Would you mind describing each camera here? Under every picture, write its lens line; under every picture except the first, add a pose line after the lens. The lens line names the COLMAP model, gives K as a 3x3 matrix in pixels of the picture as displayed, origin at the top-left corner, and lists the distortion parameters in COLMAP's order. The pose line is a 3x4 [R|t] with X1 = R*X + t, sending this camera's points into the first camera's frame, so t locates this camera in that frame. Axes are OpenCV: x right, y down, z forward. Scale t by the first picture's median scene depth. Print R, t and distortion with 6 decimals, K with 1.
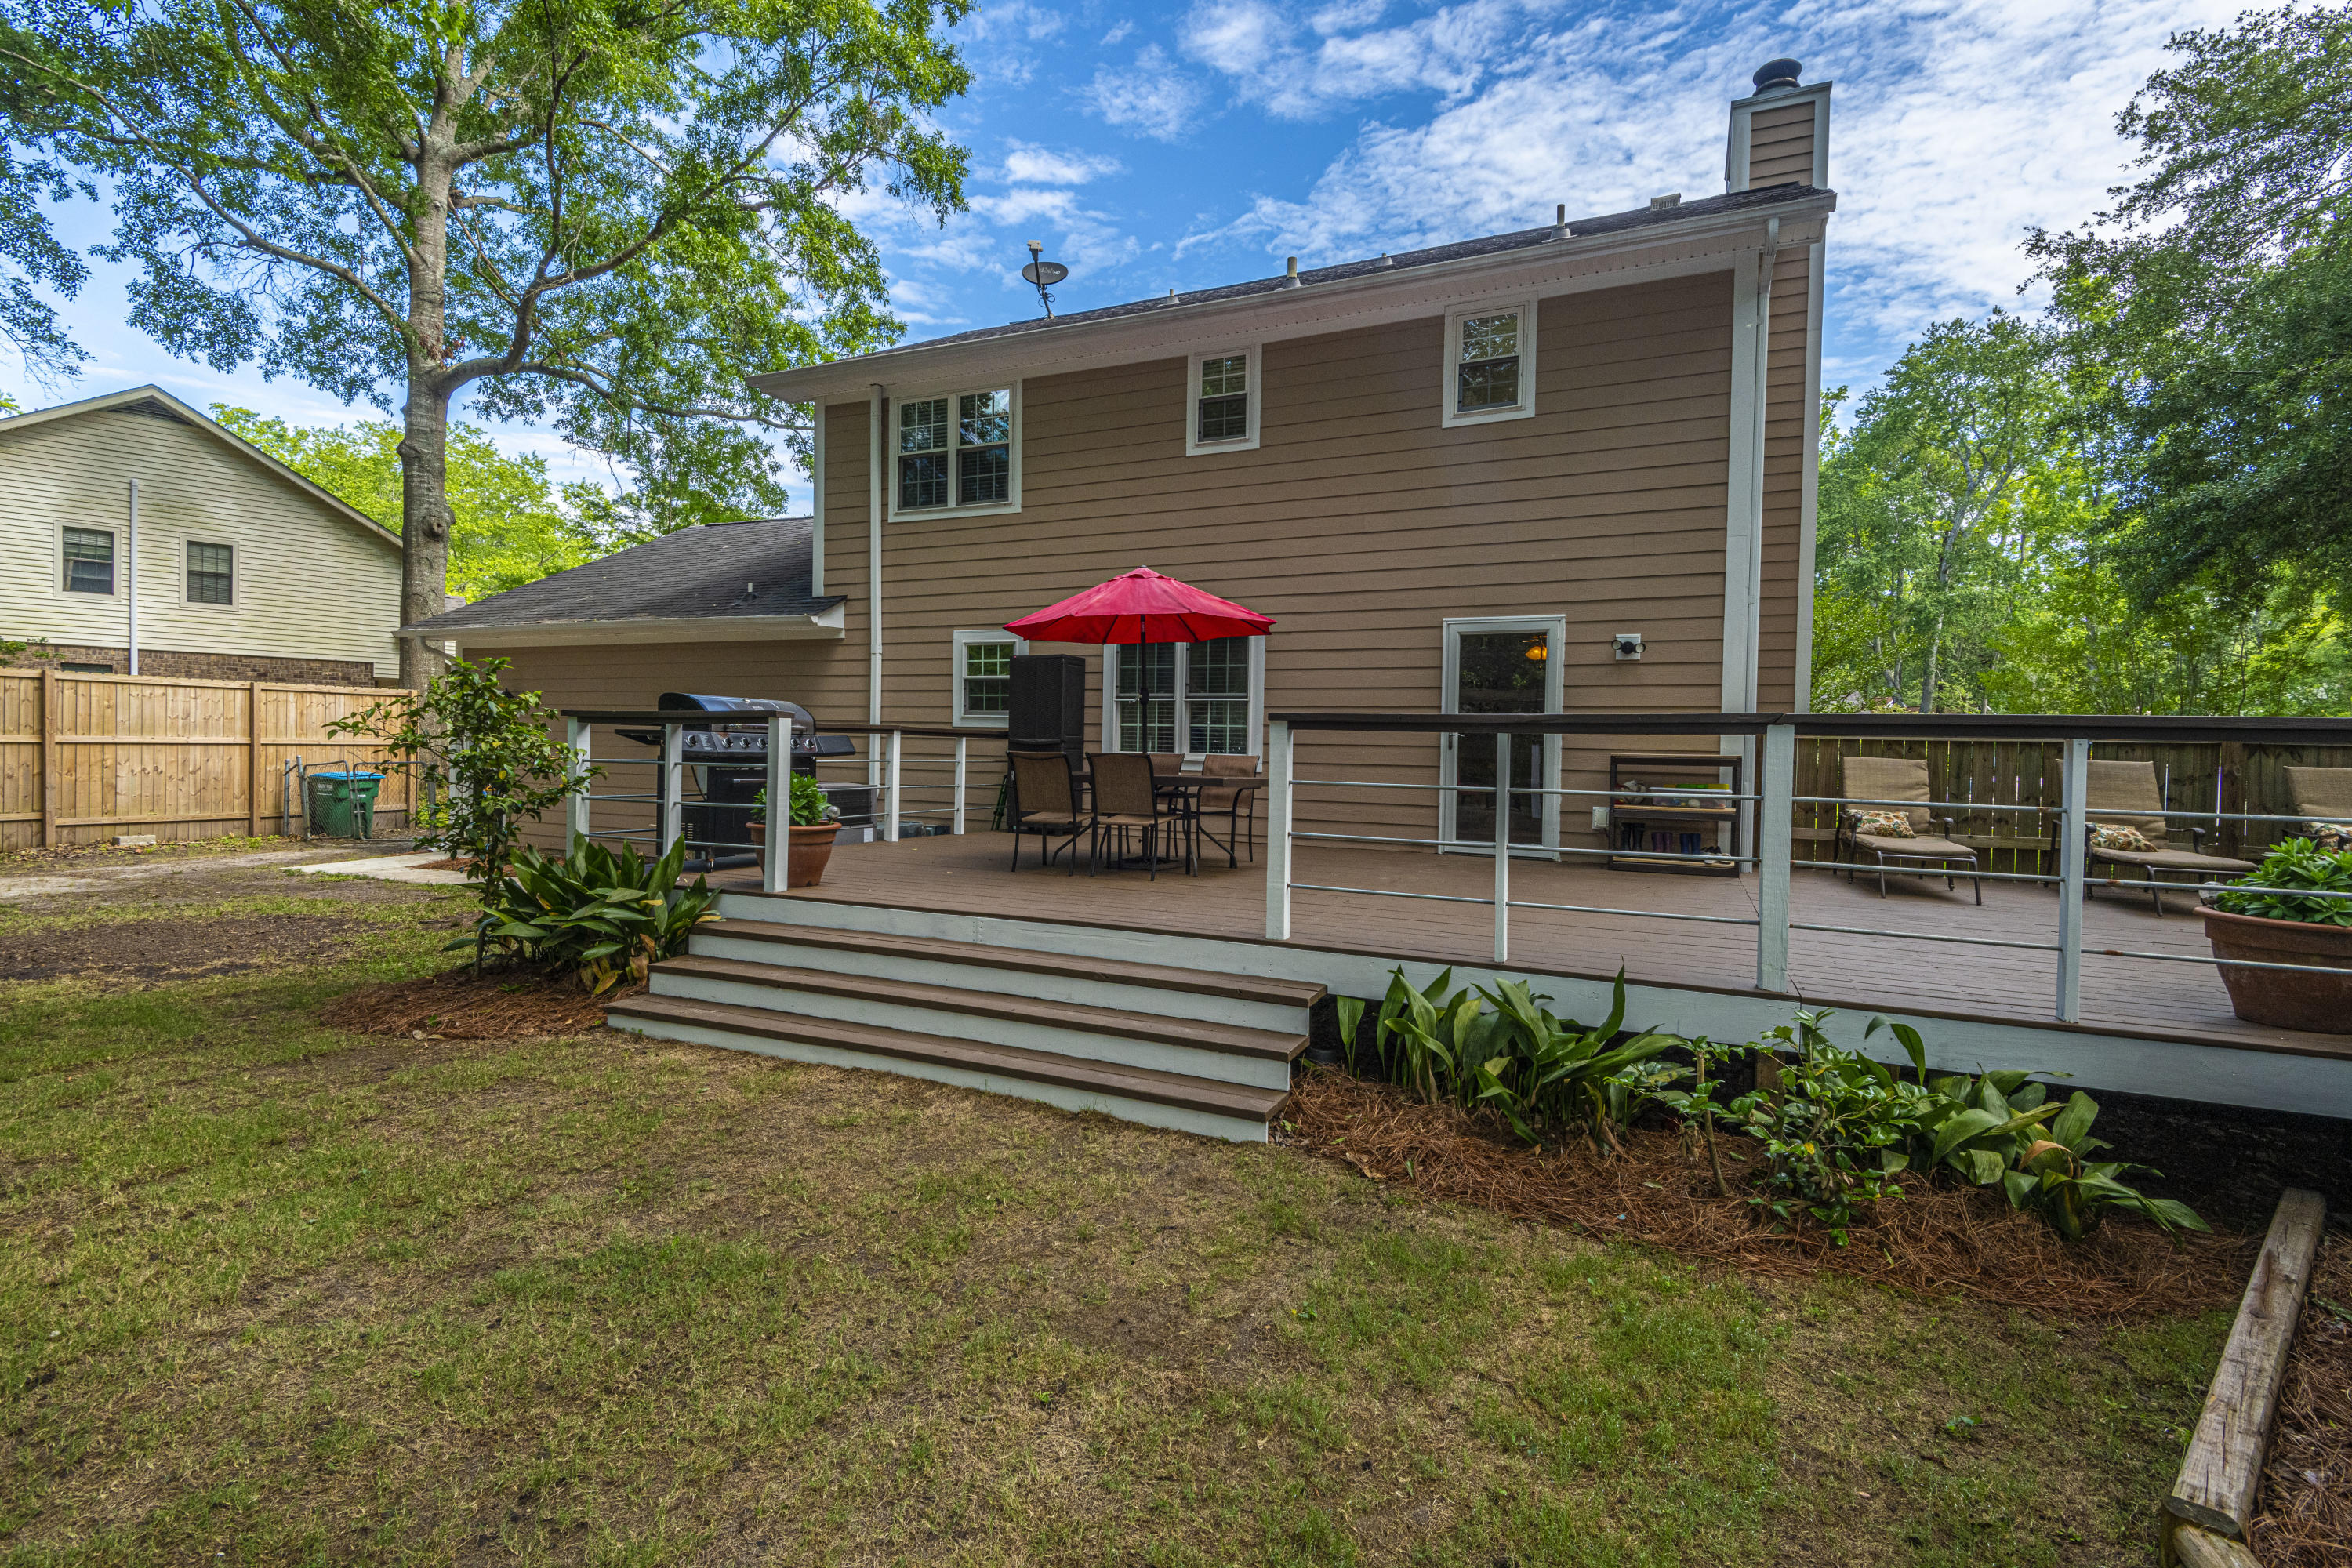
lens RADIAL K [[1059.9, 0, 1182.7], [0, 1059.9, 762.9], [0, 0, 1]] dist [0.033678, -0.019386]
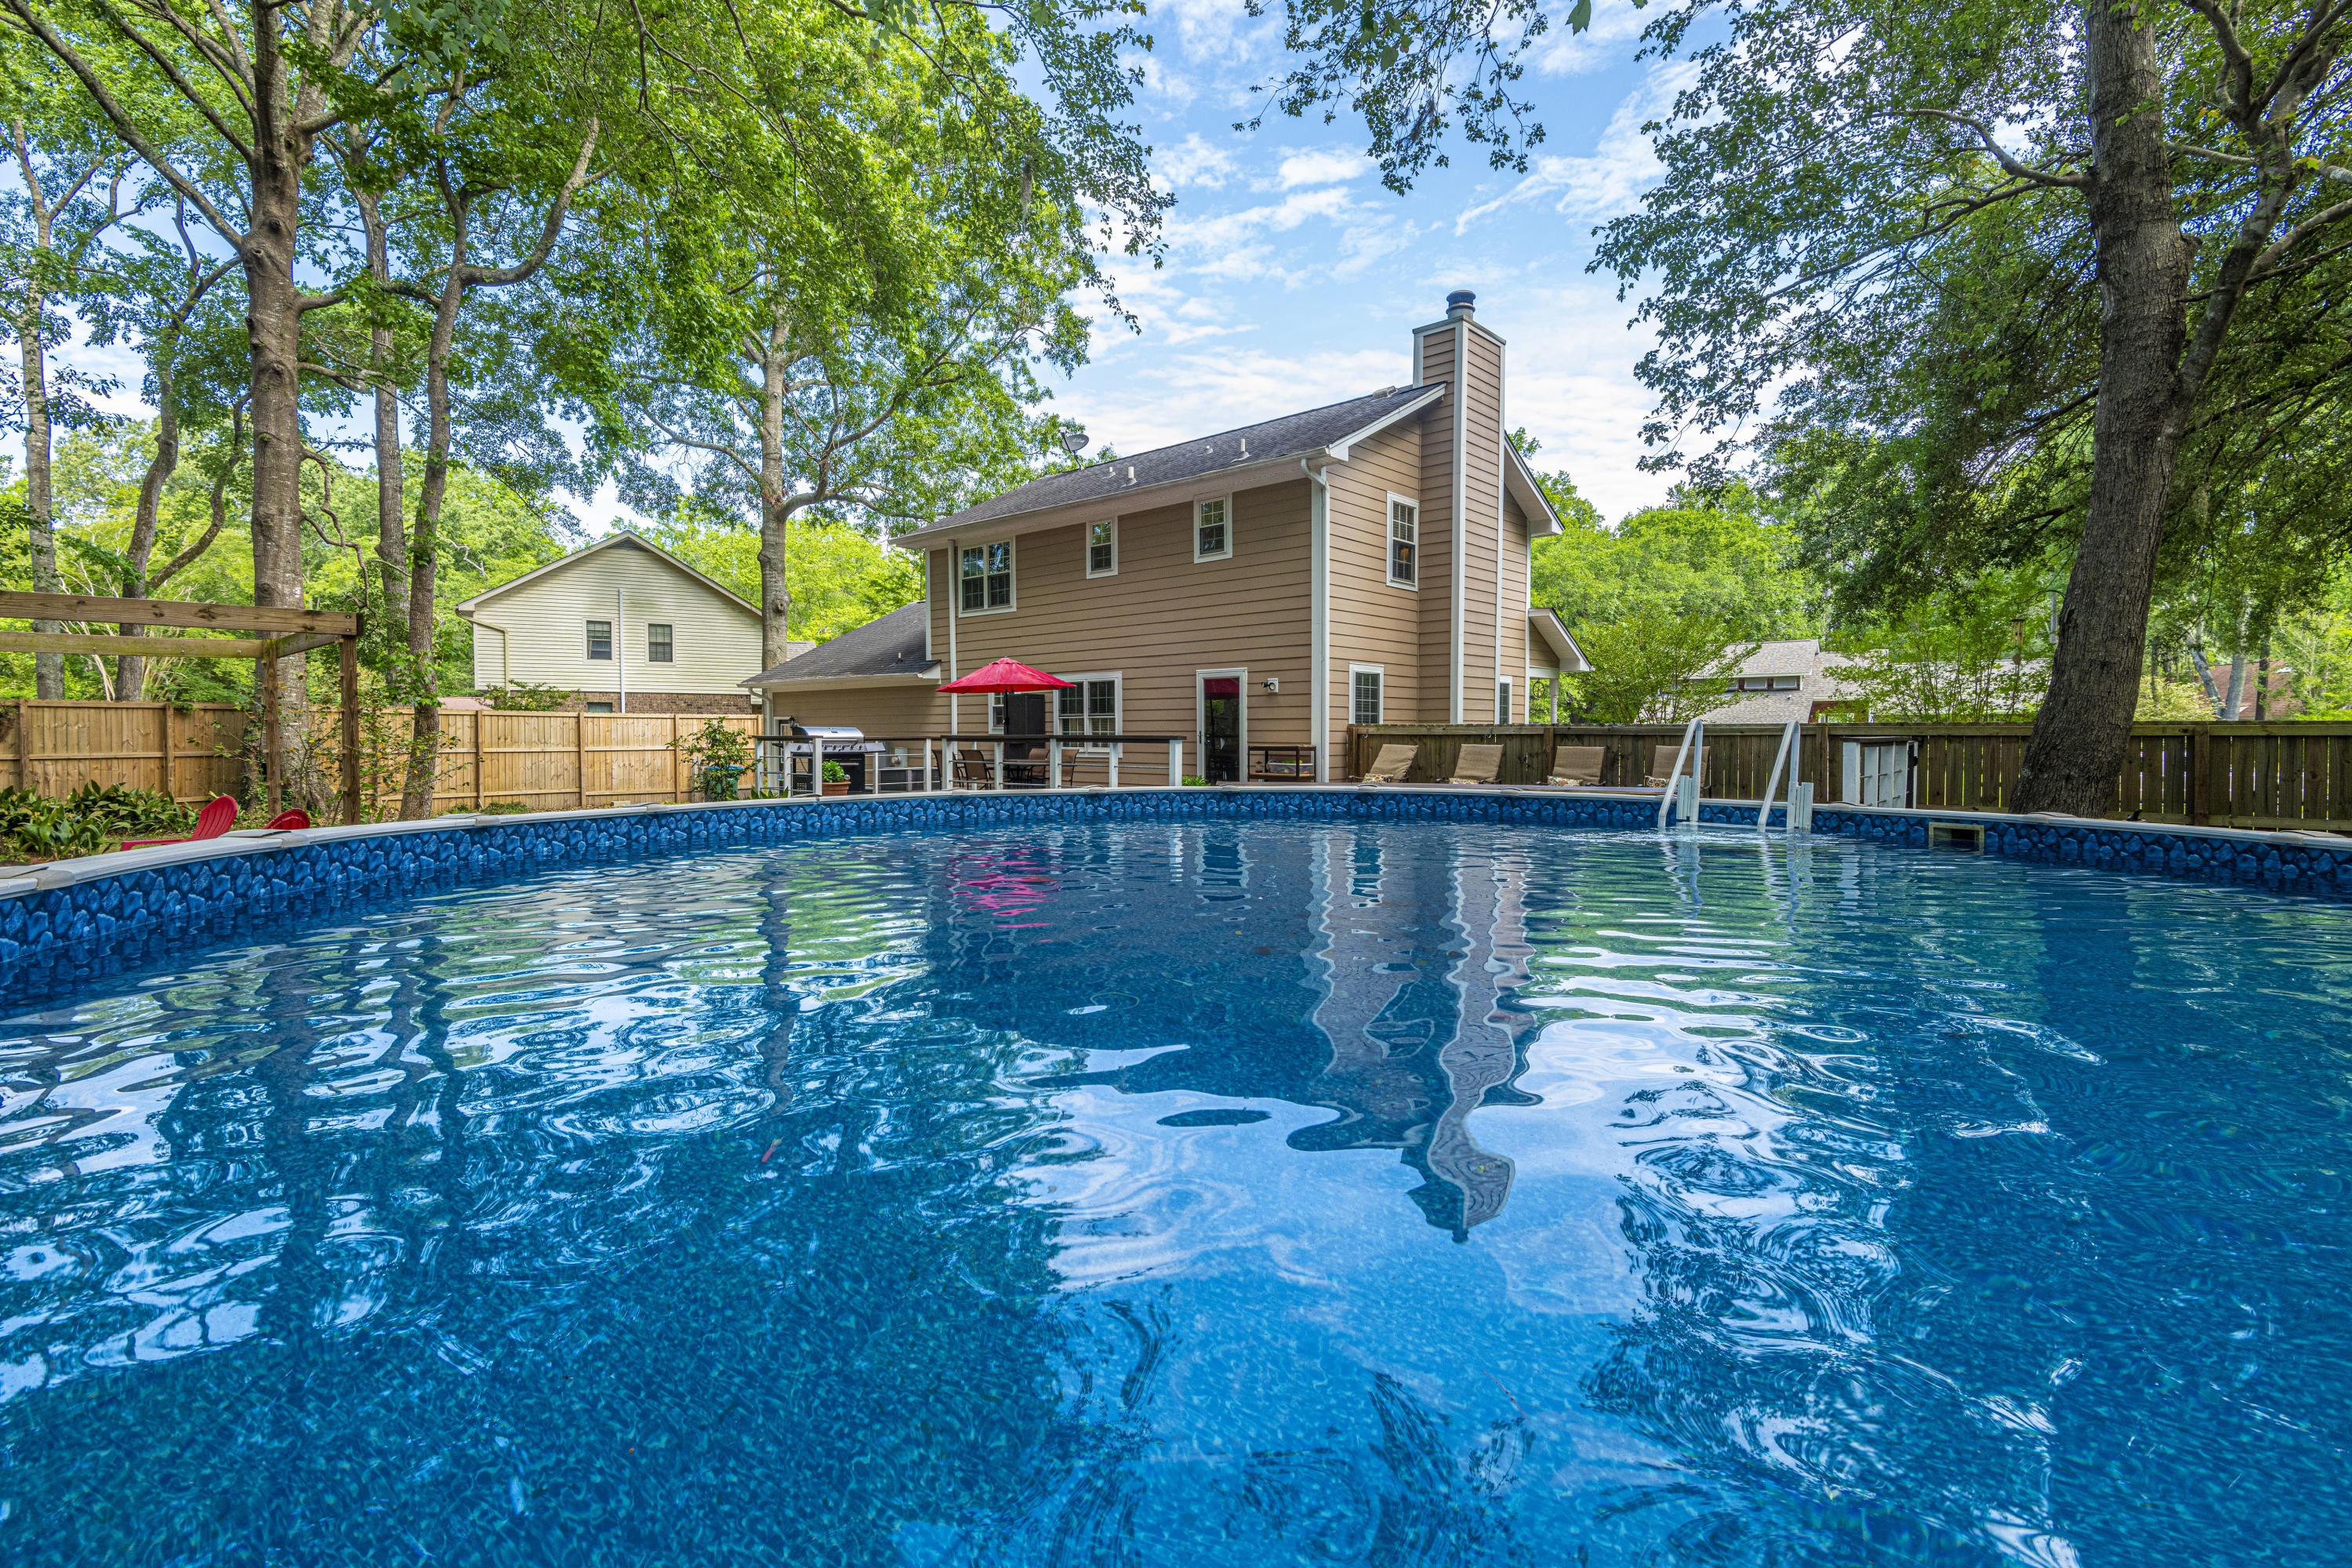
lens RADIAL K [[1059.9, 0, 1182.7], [0, 1059.9, 762.9], [0, 0, 1]] dist [0.033678, -0.019386]
pose [[0.954970, -0.013381, -0.296399, 0.336376], [0.016279, 0.999841, 0.007309, 0.002990], [0.296254, -0.011805, 0.955036, -0.318989]]
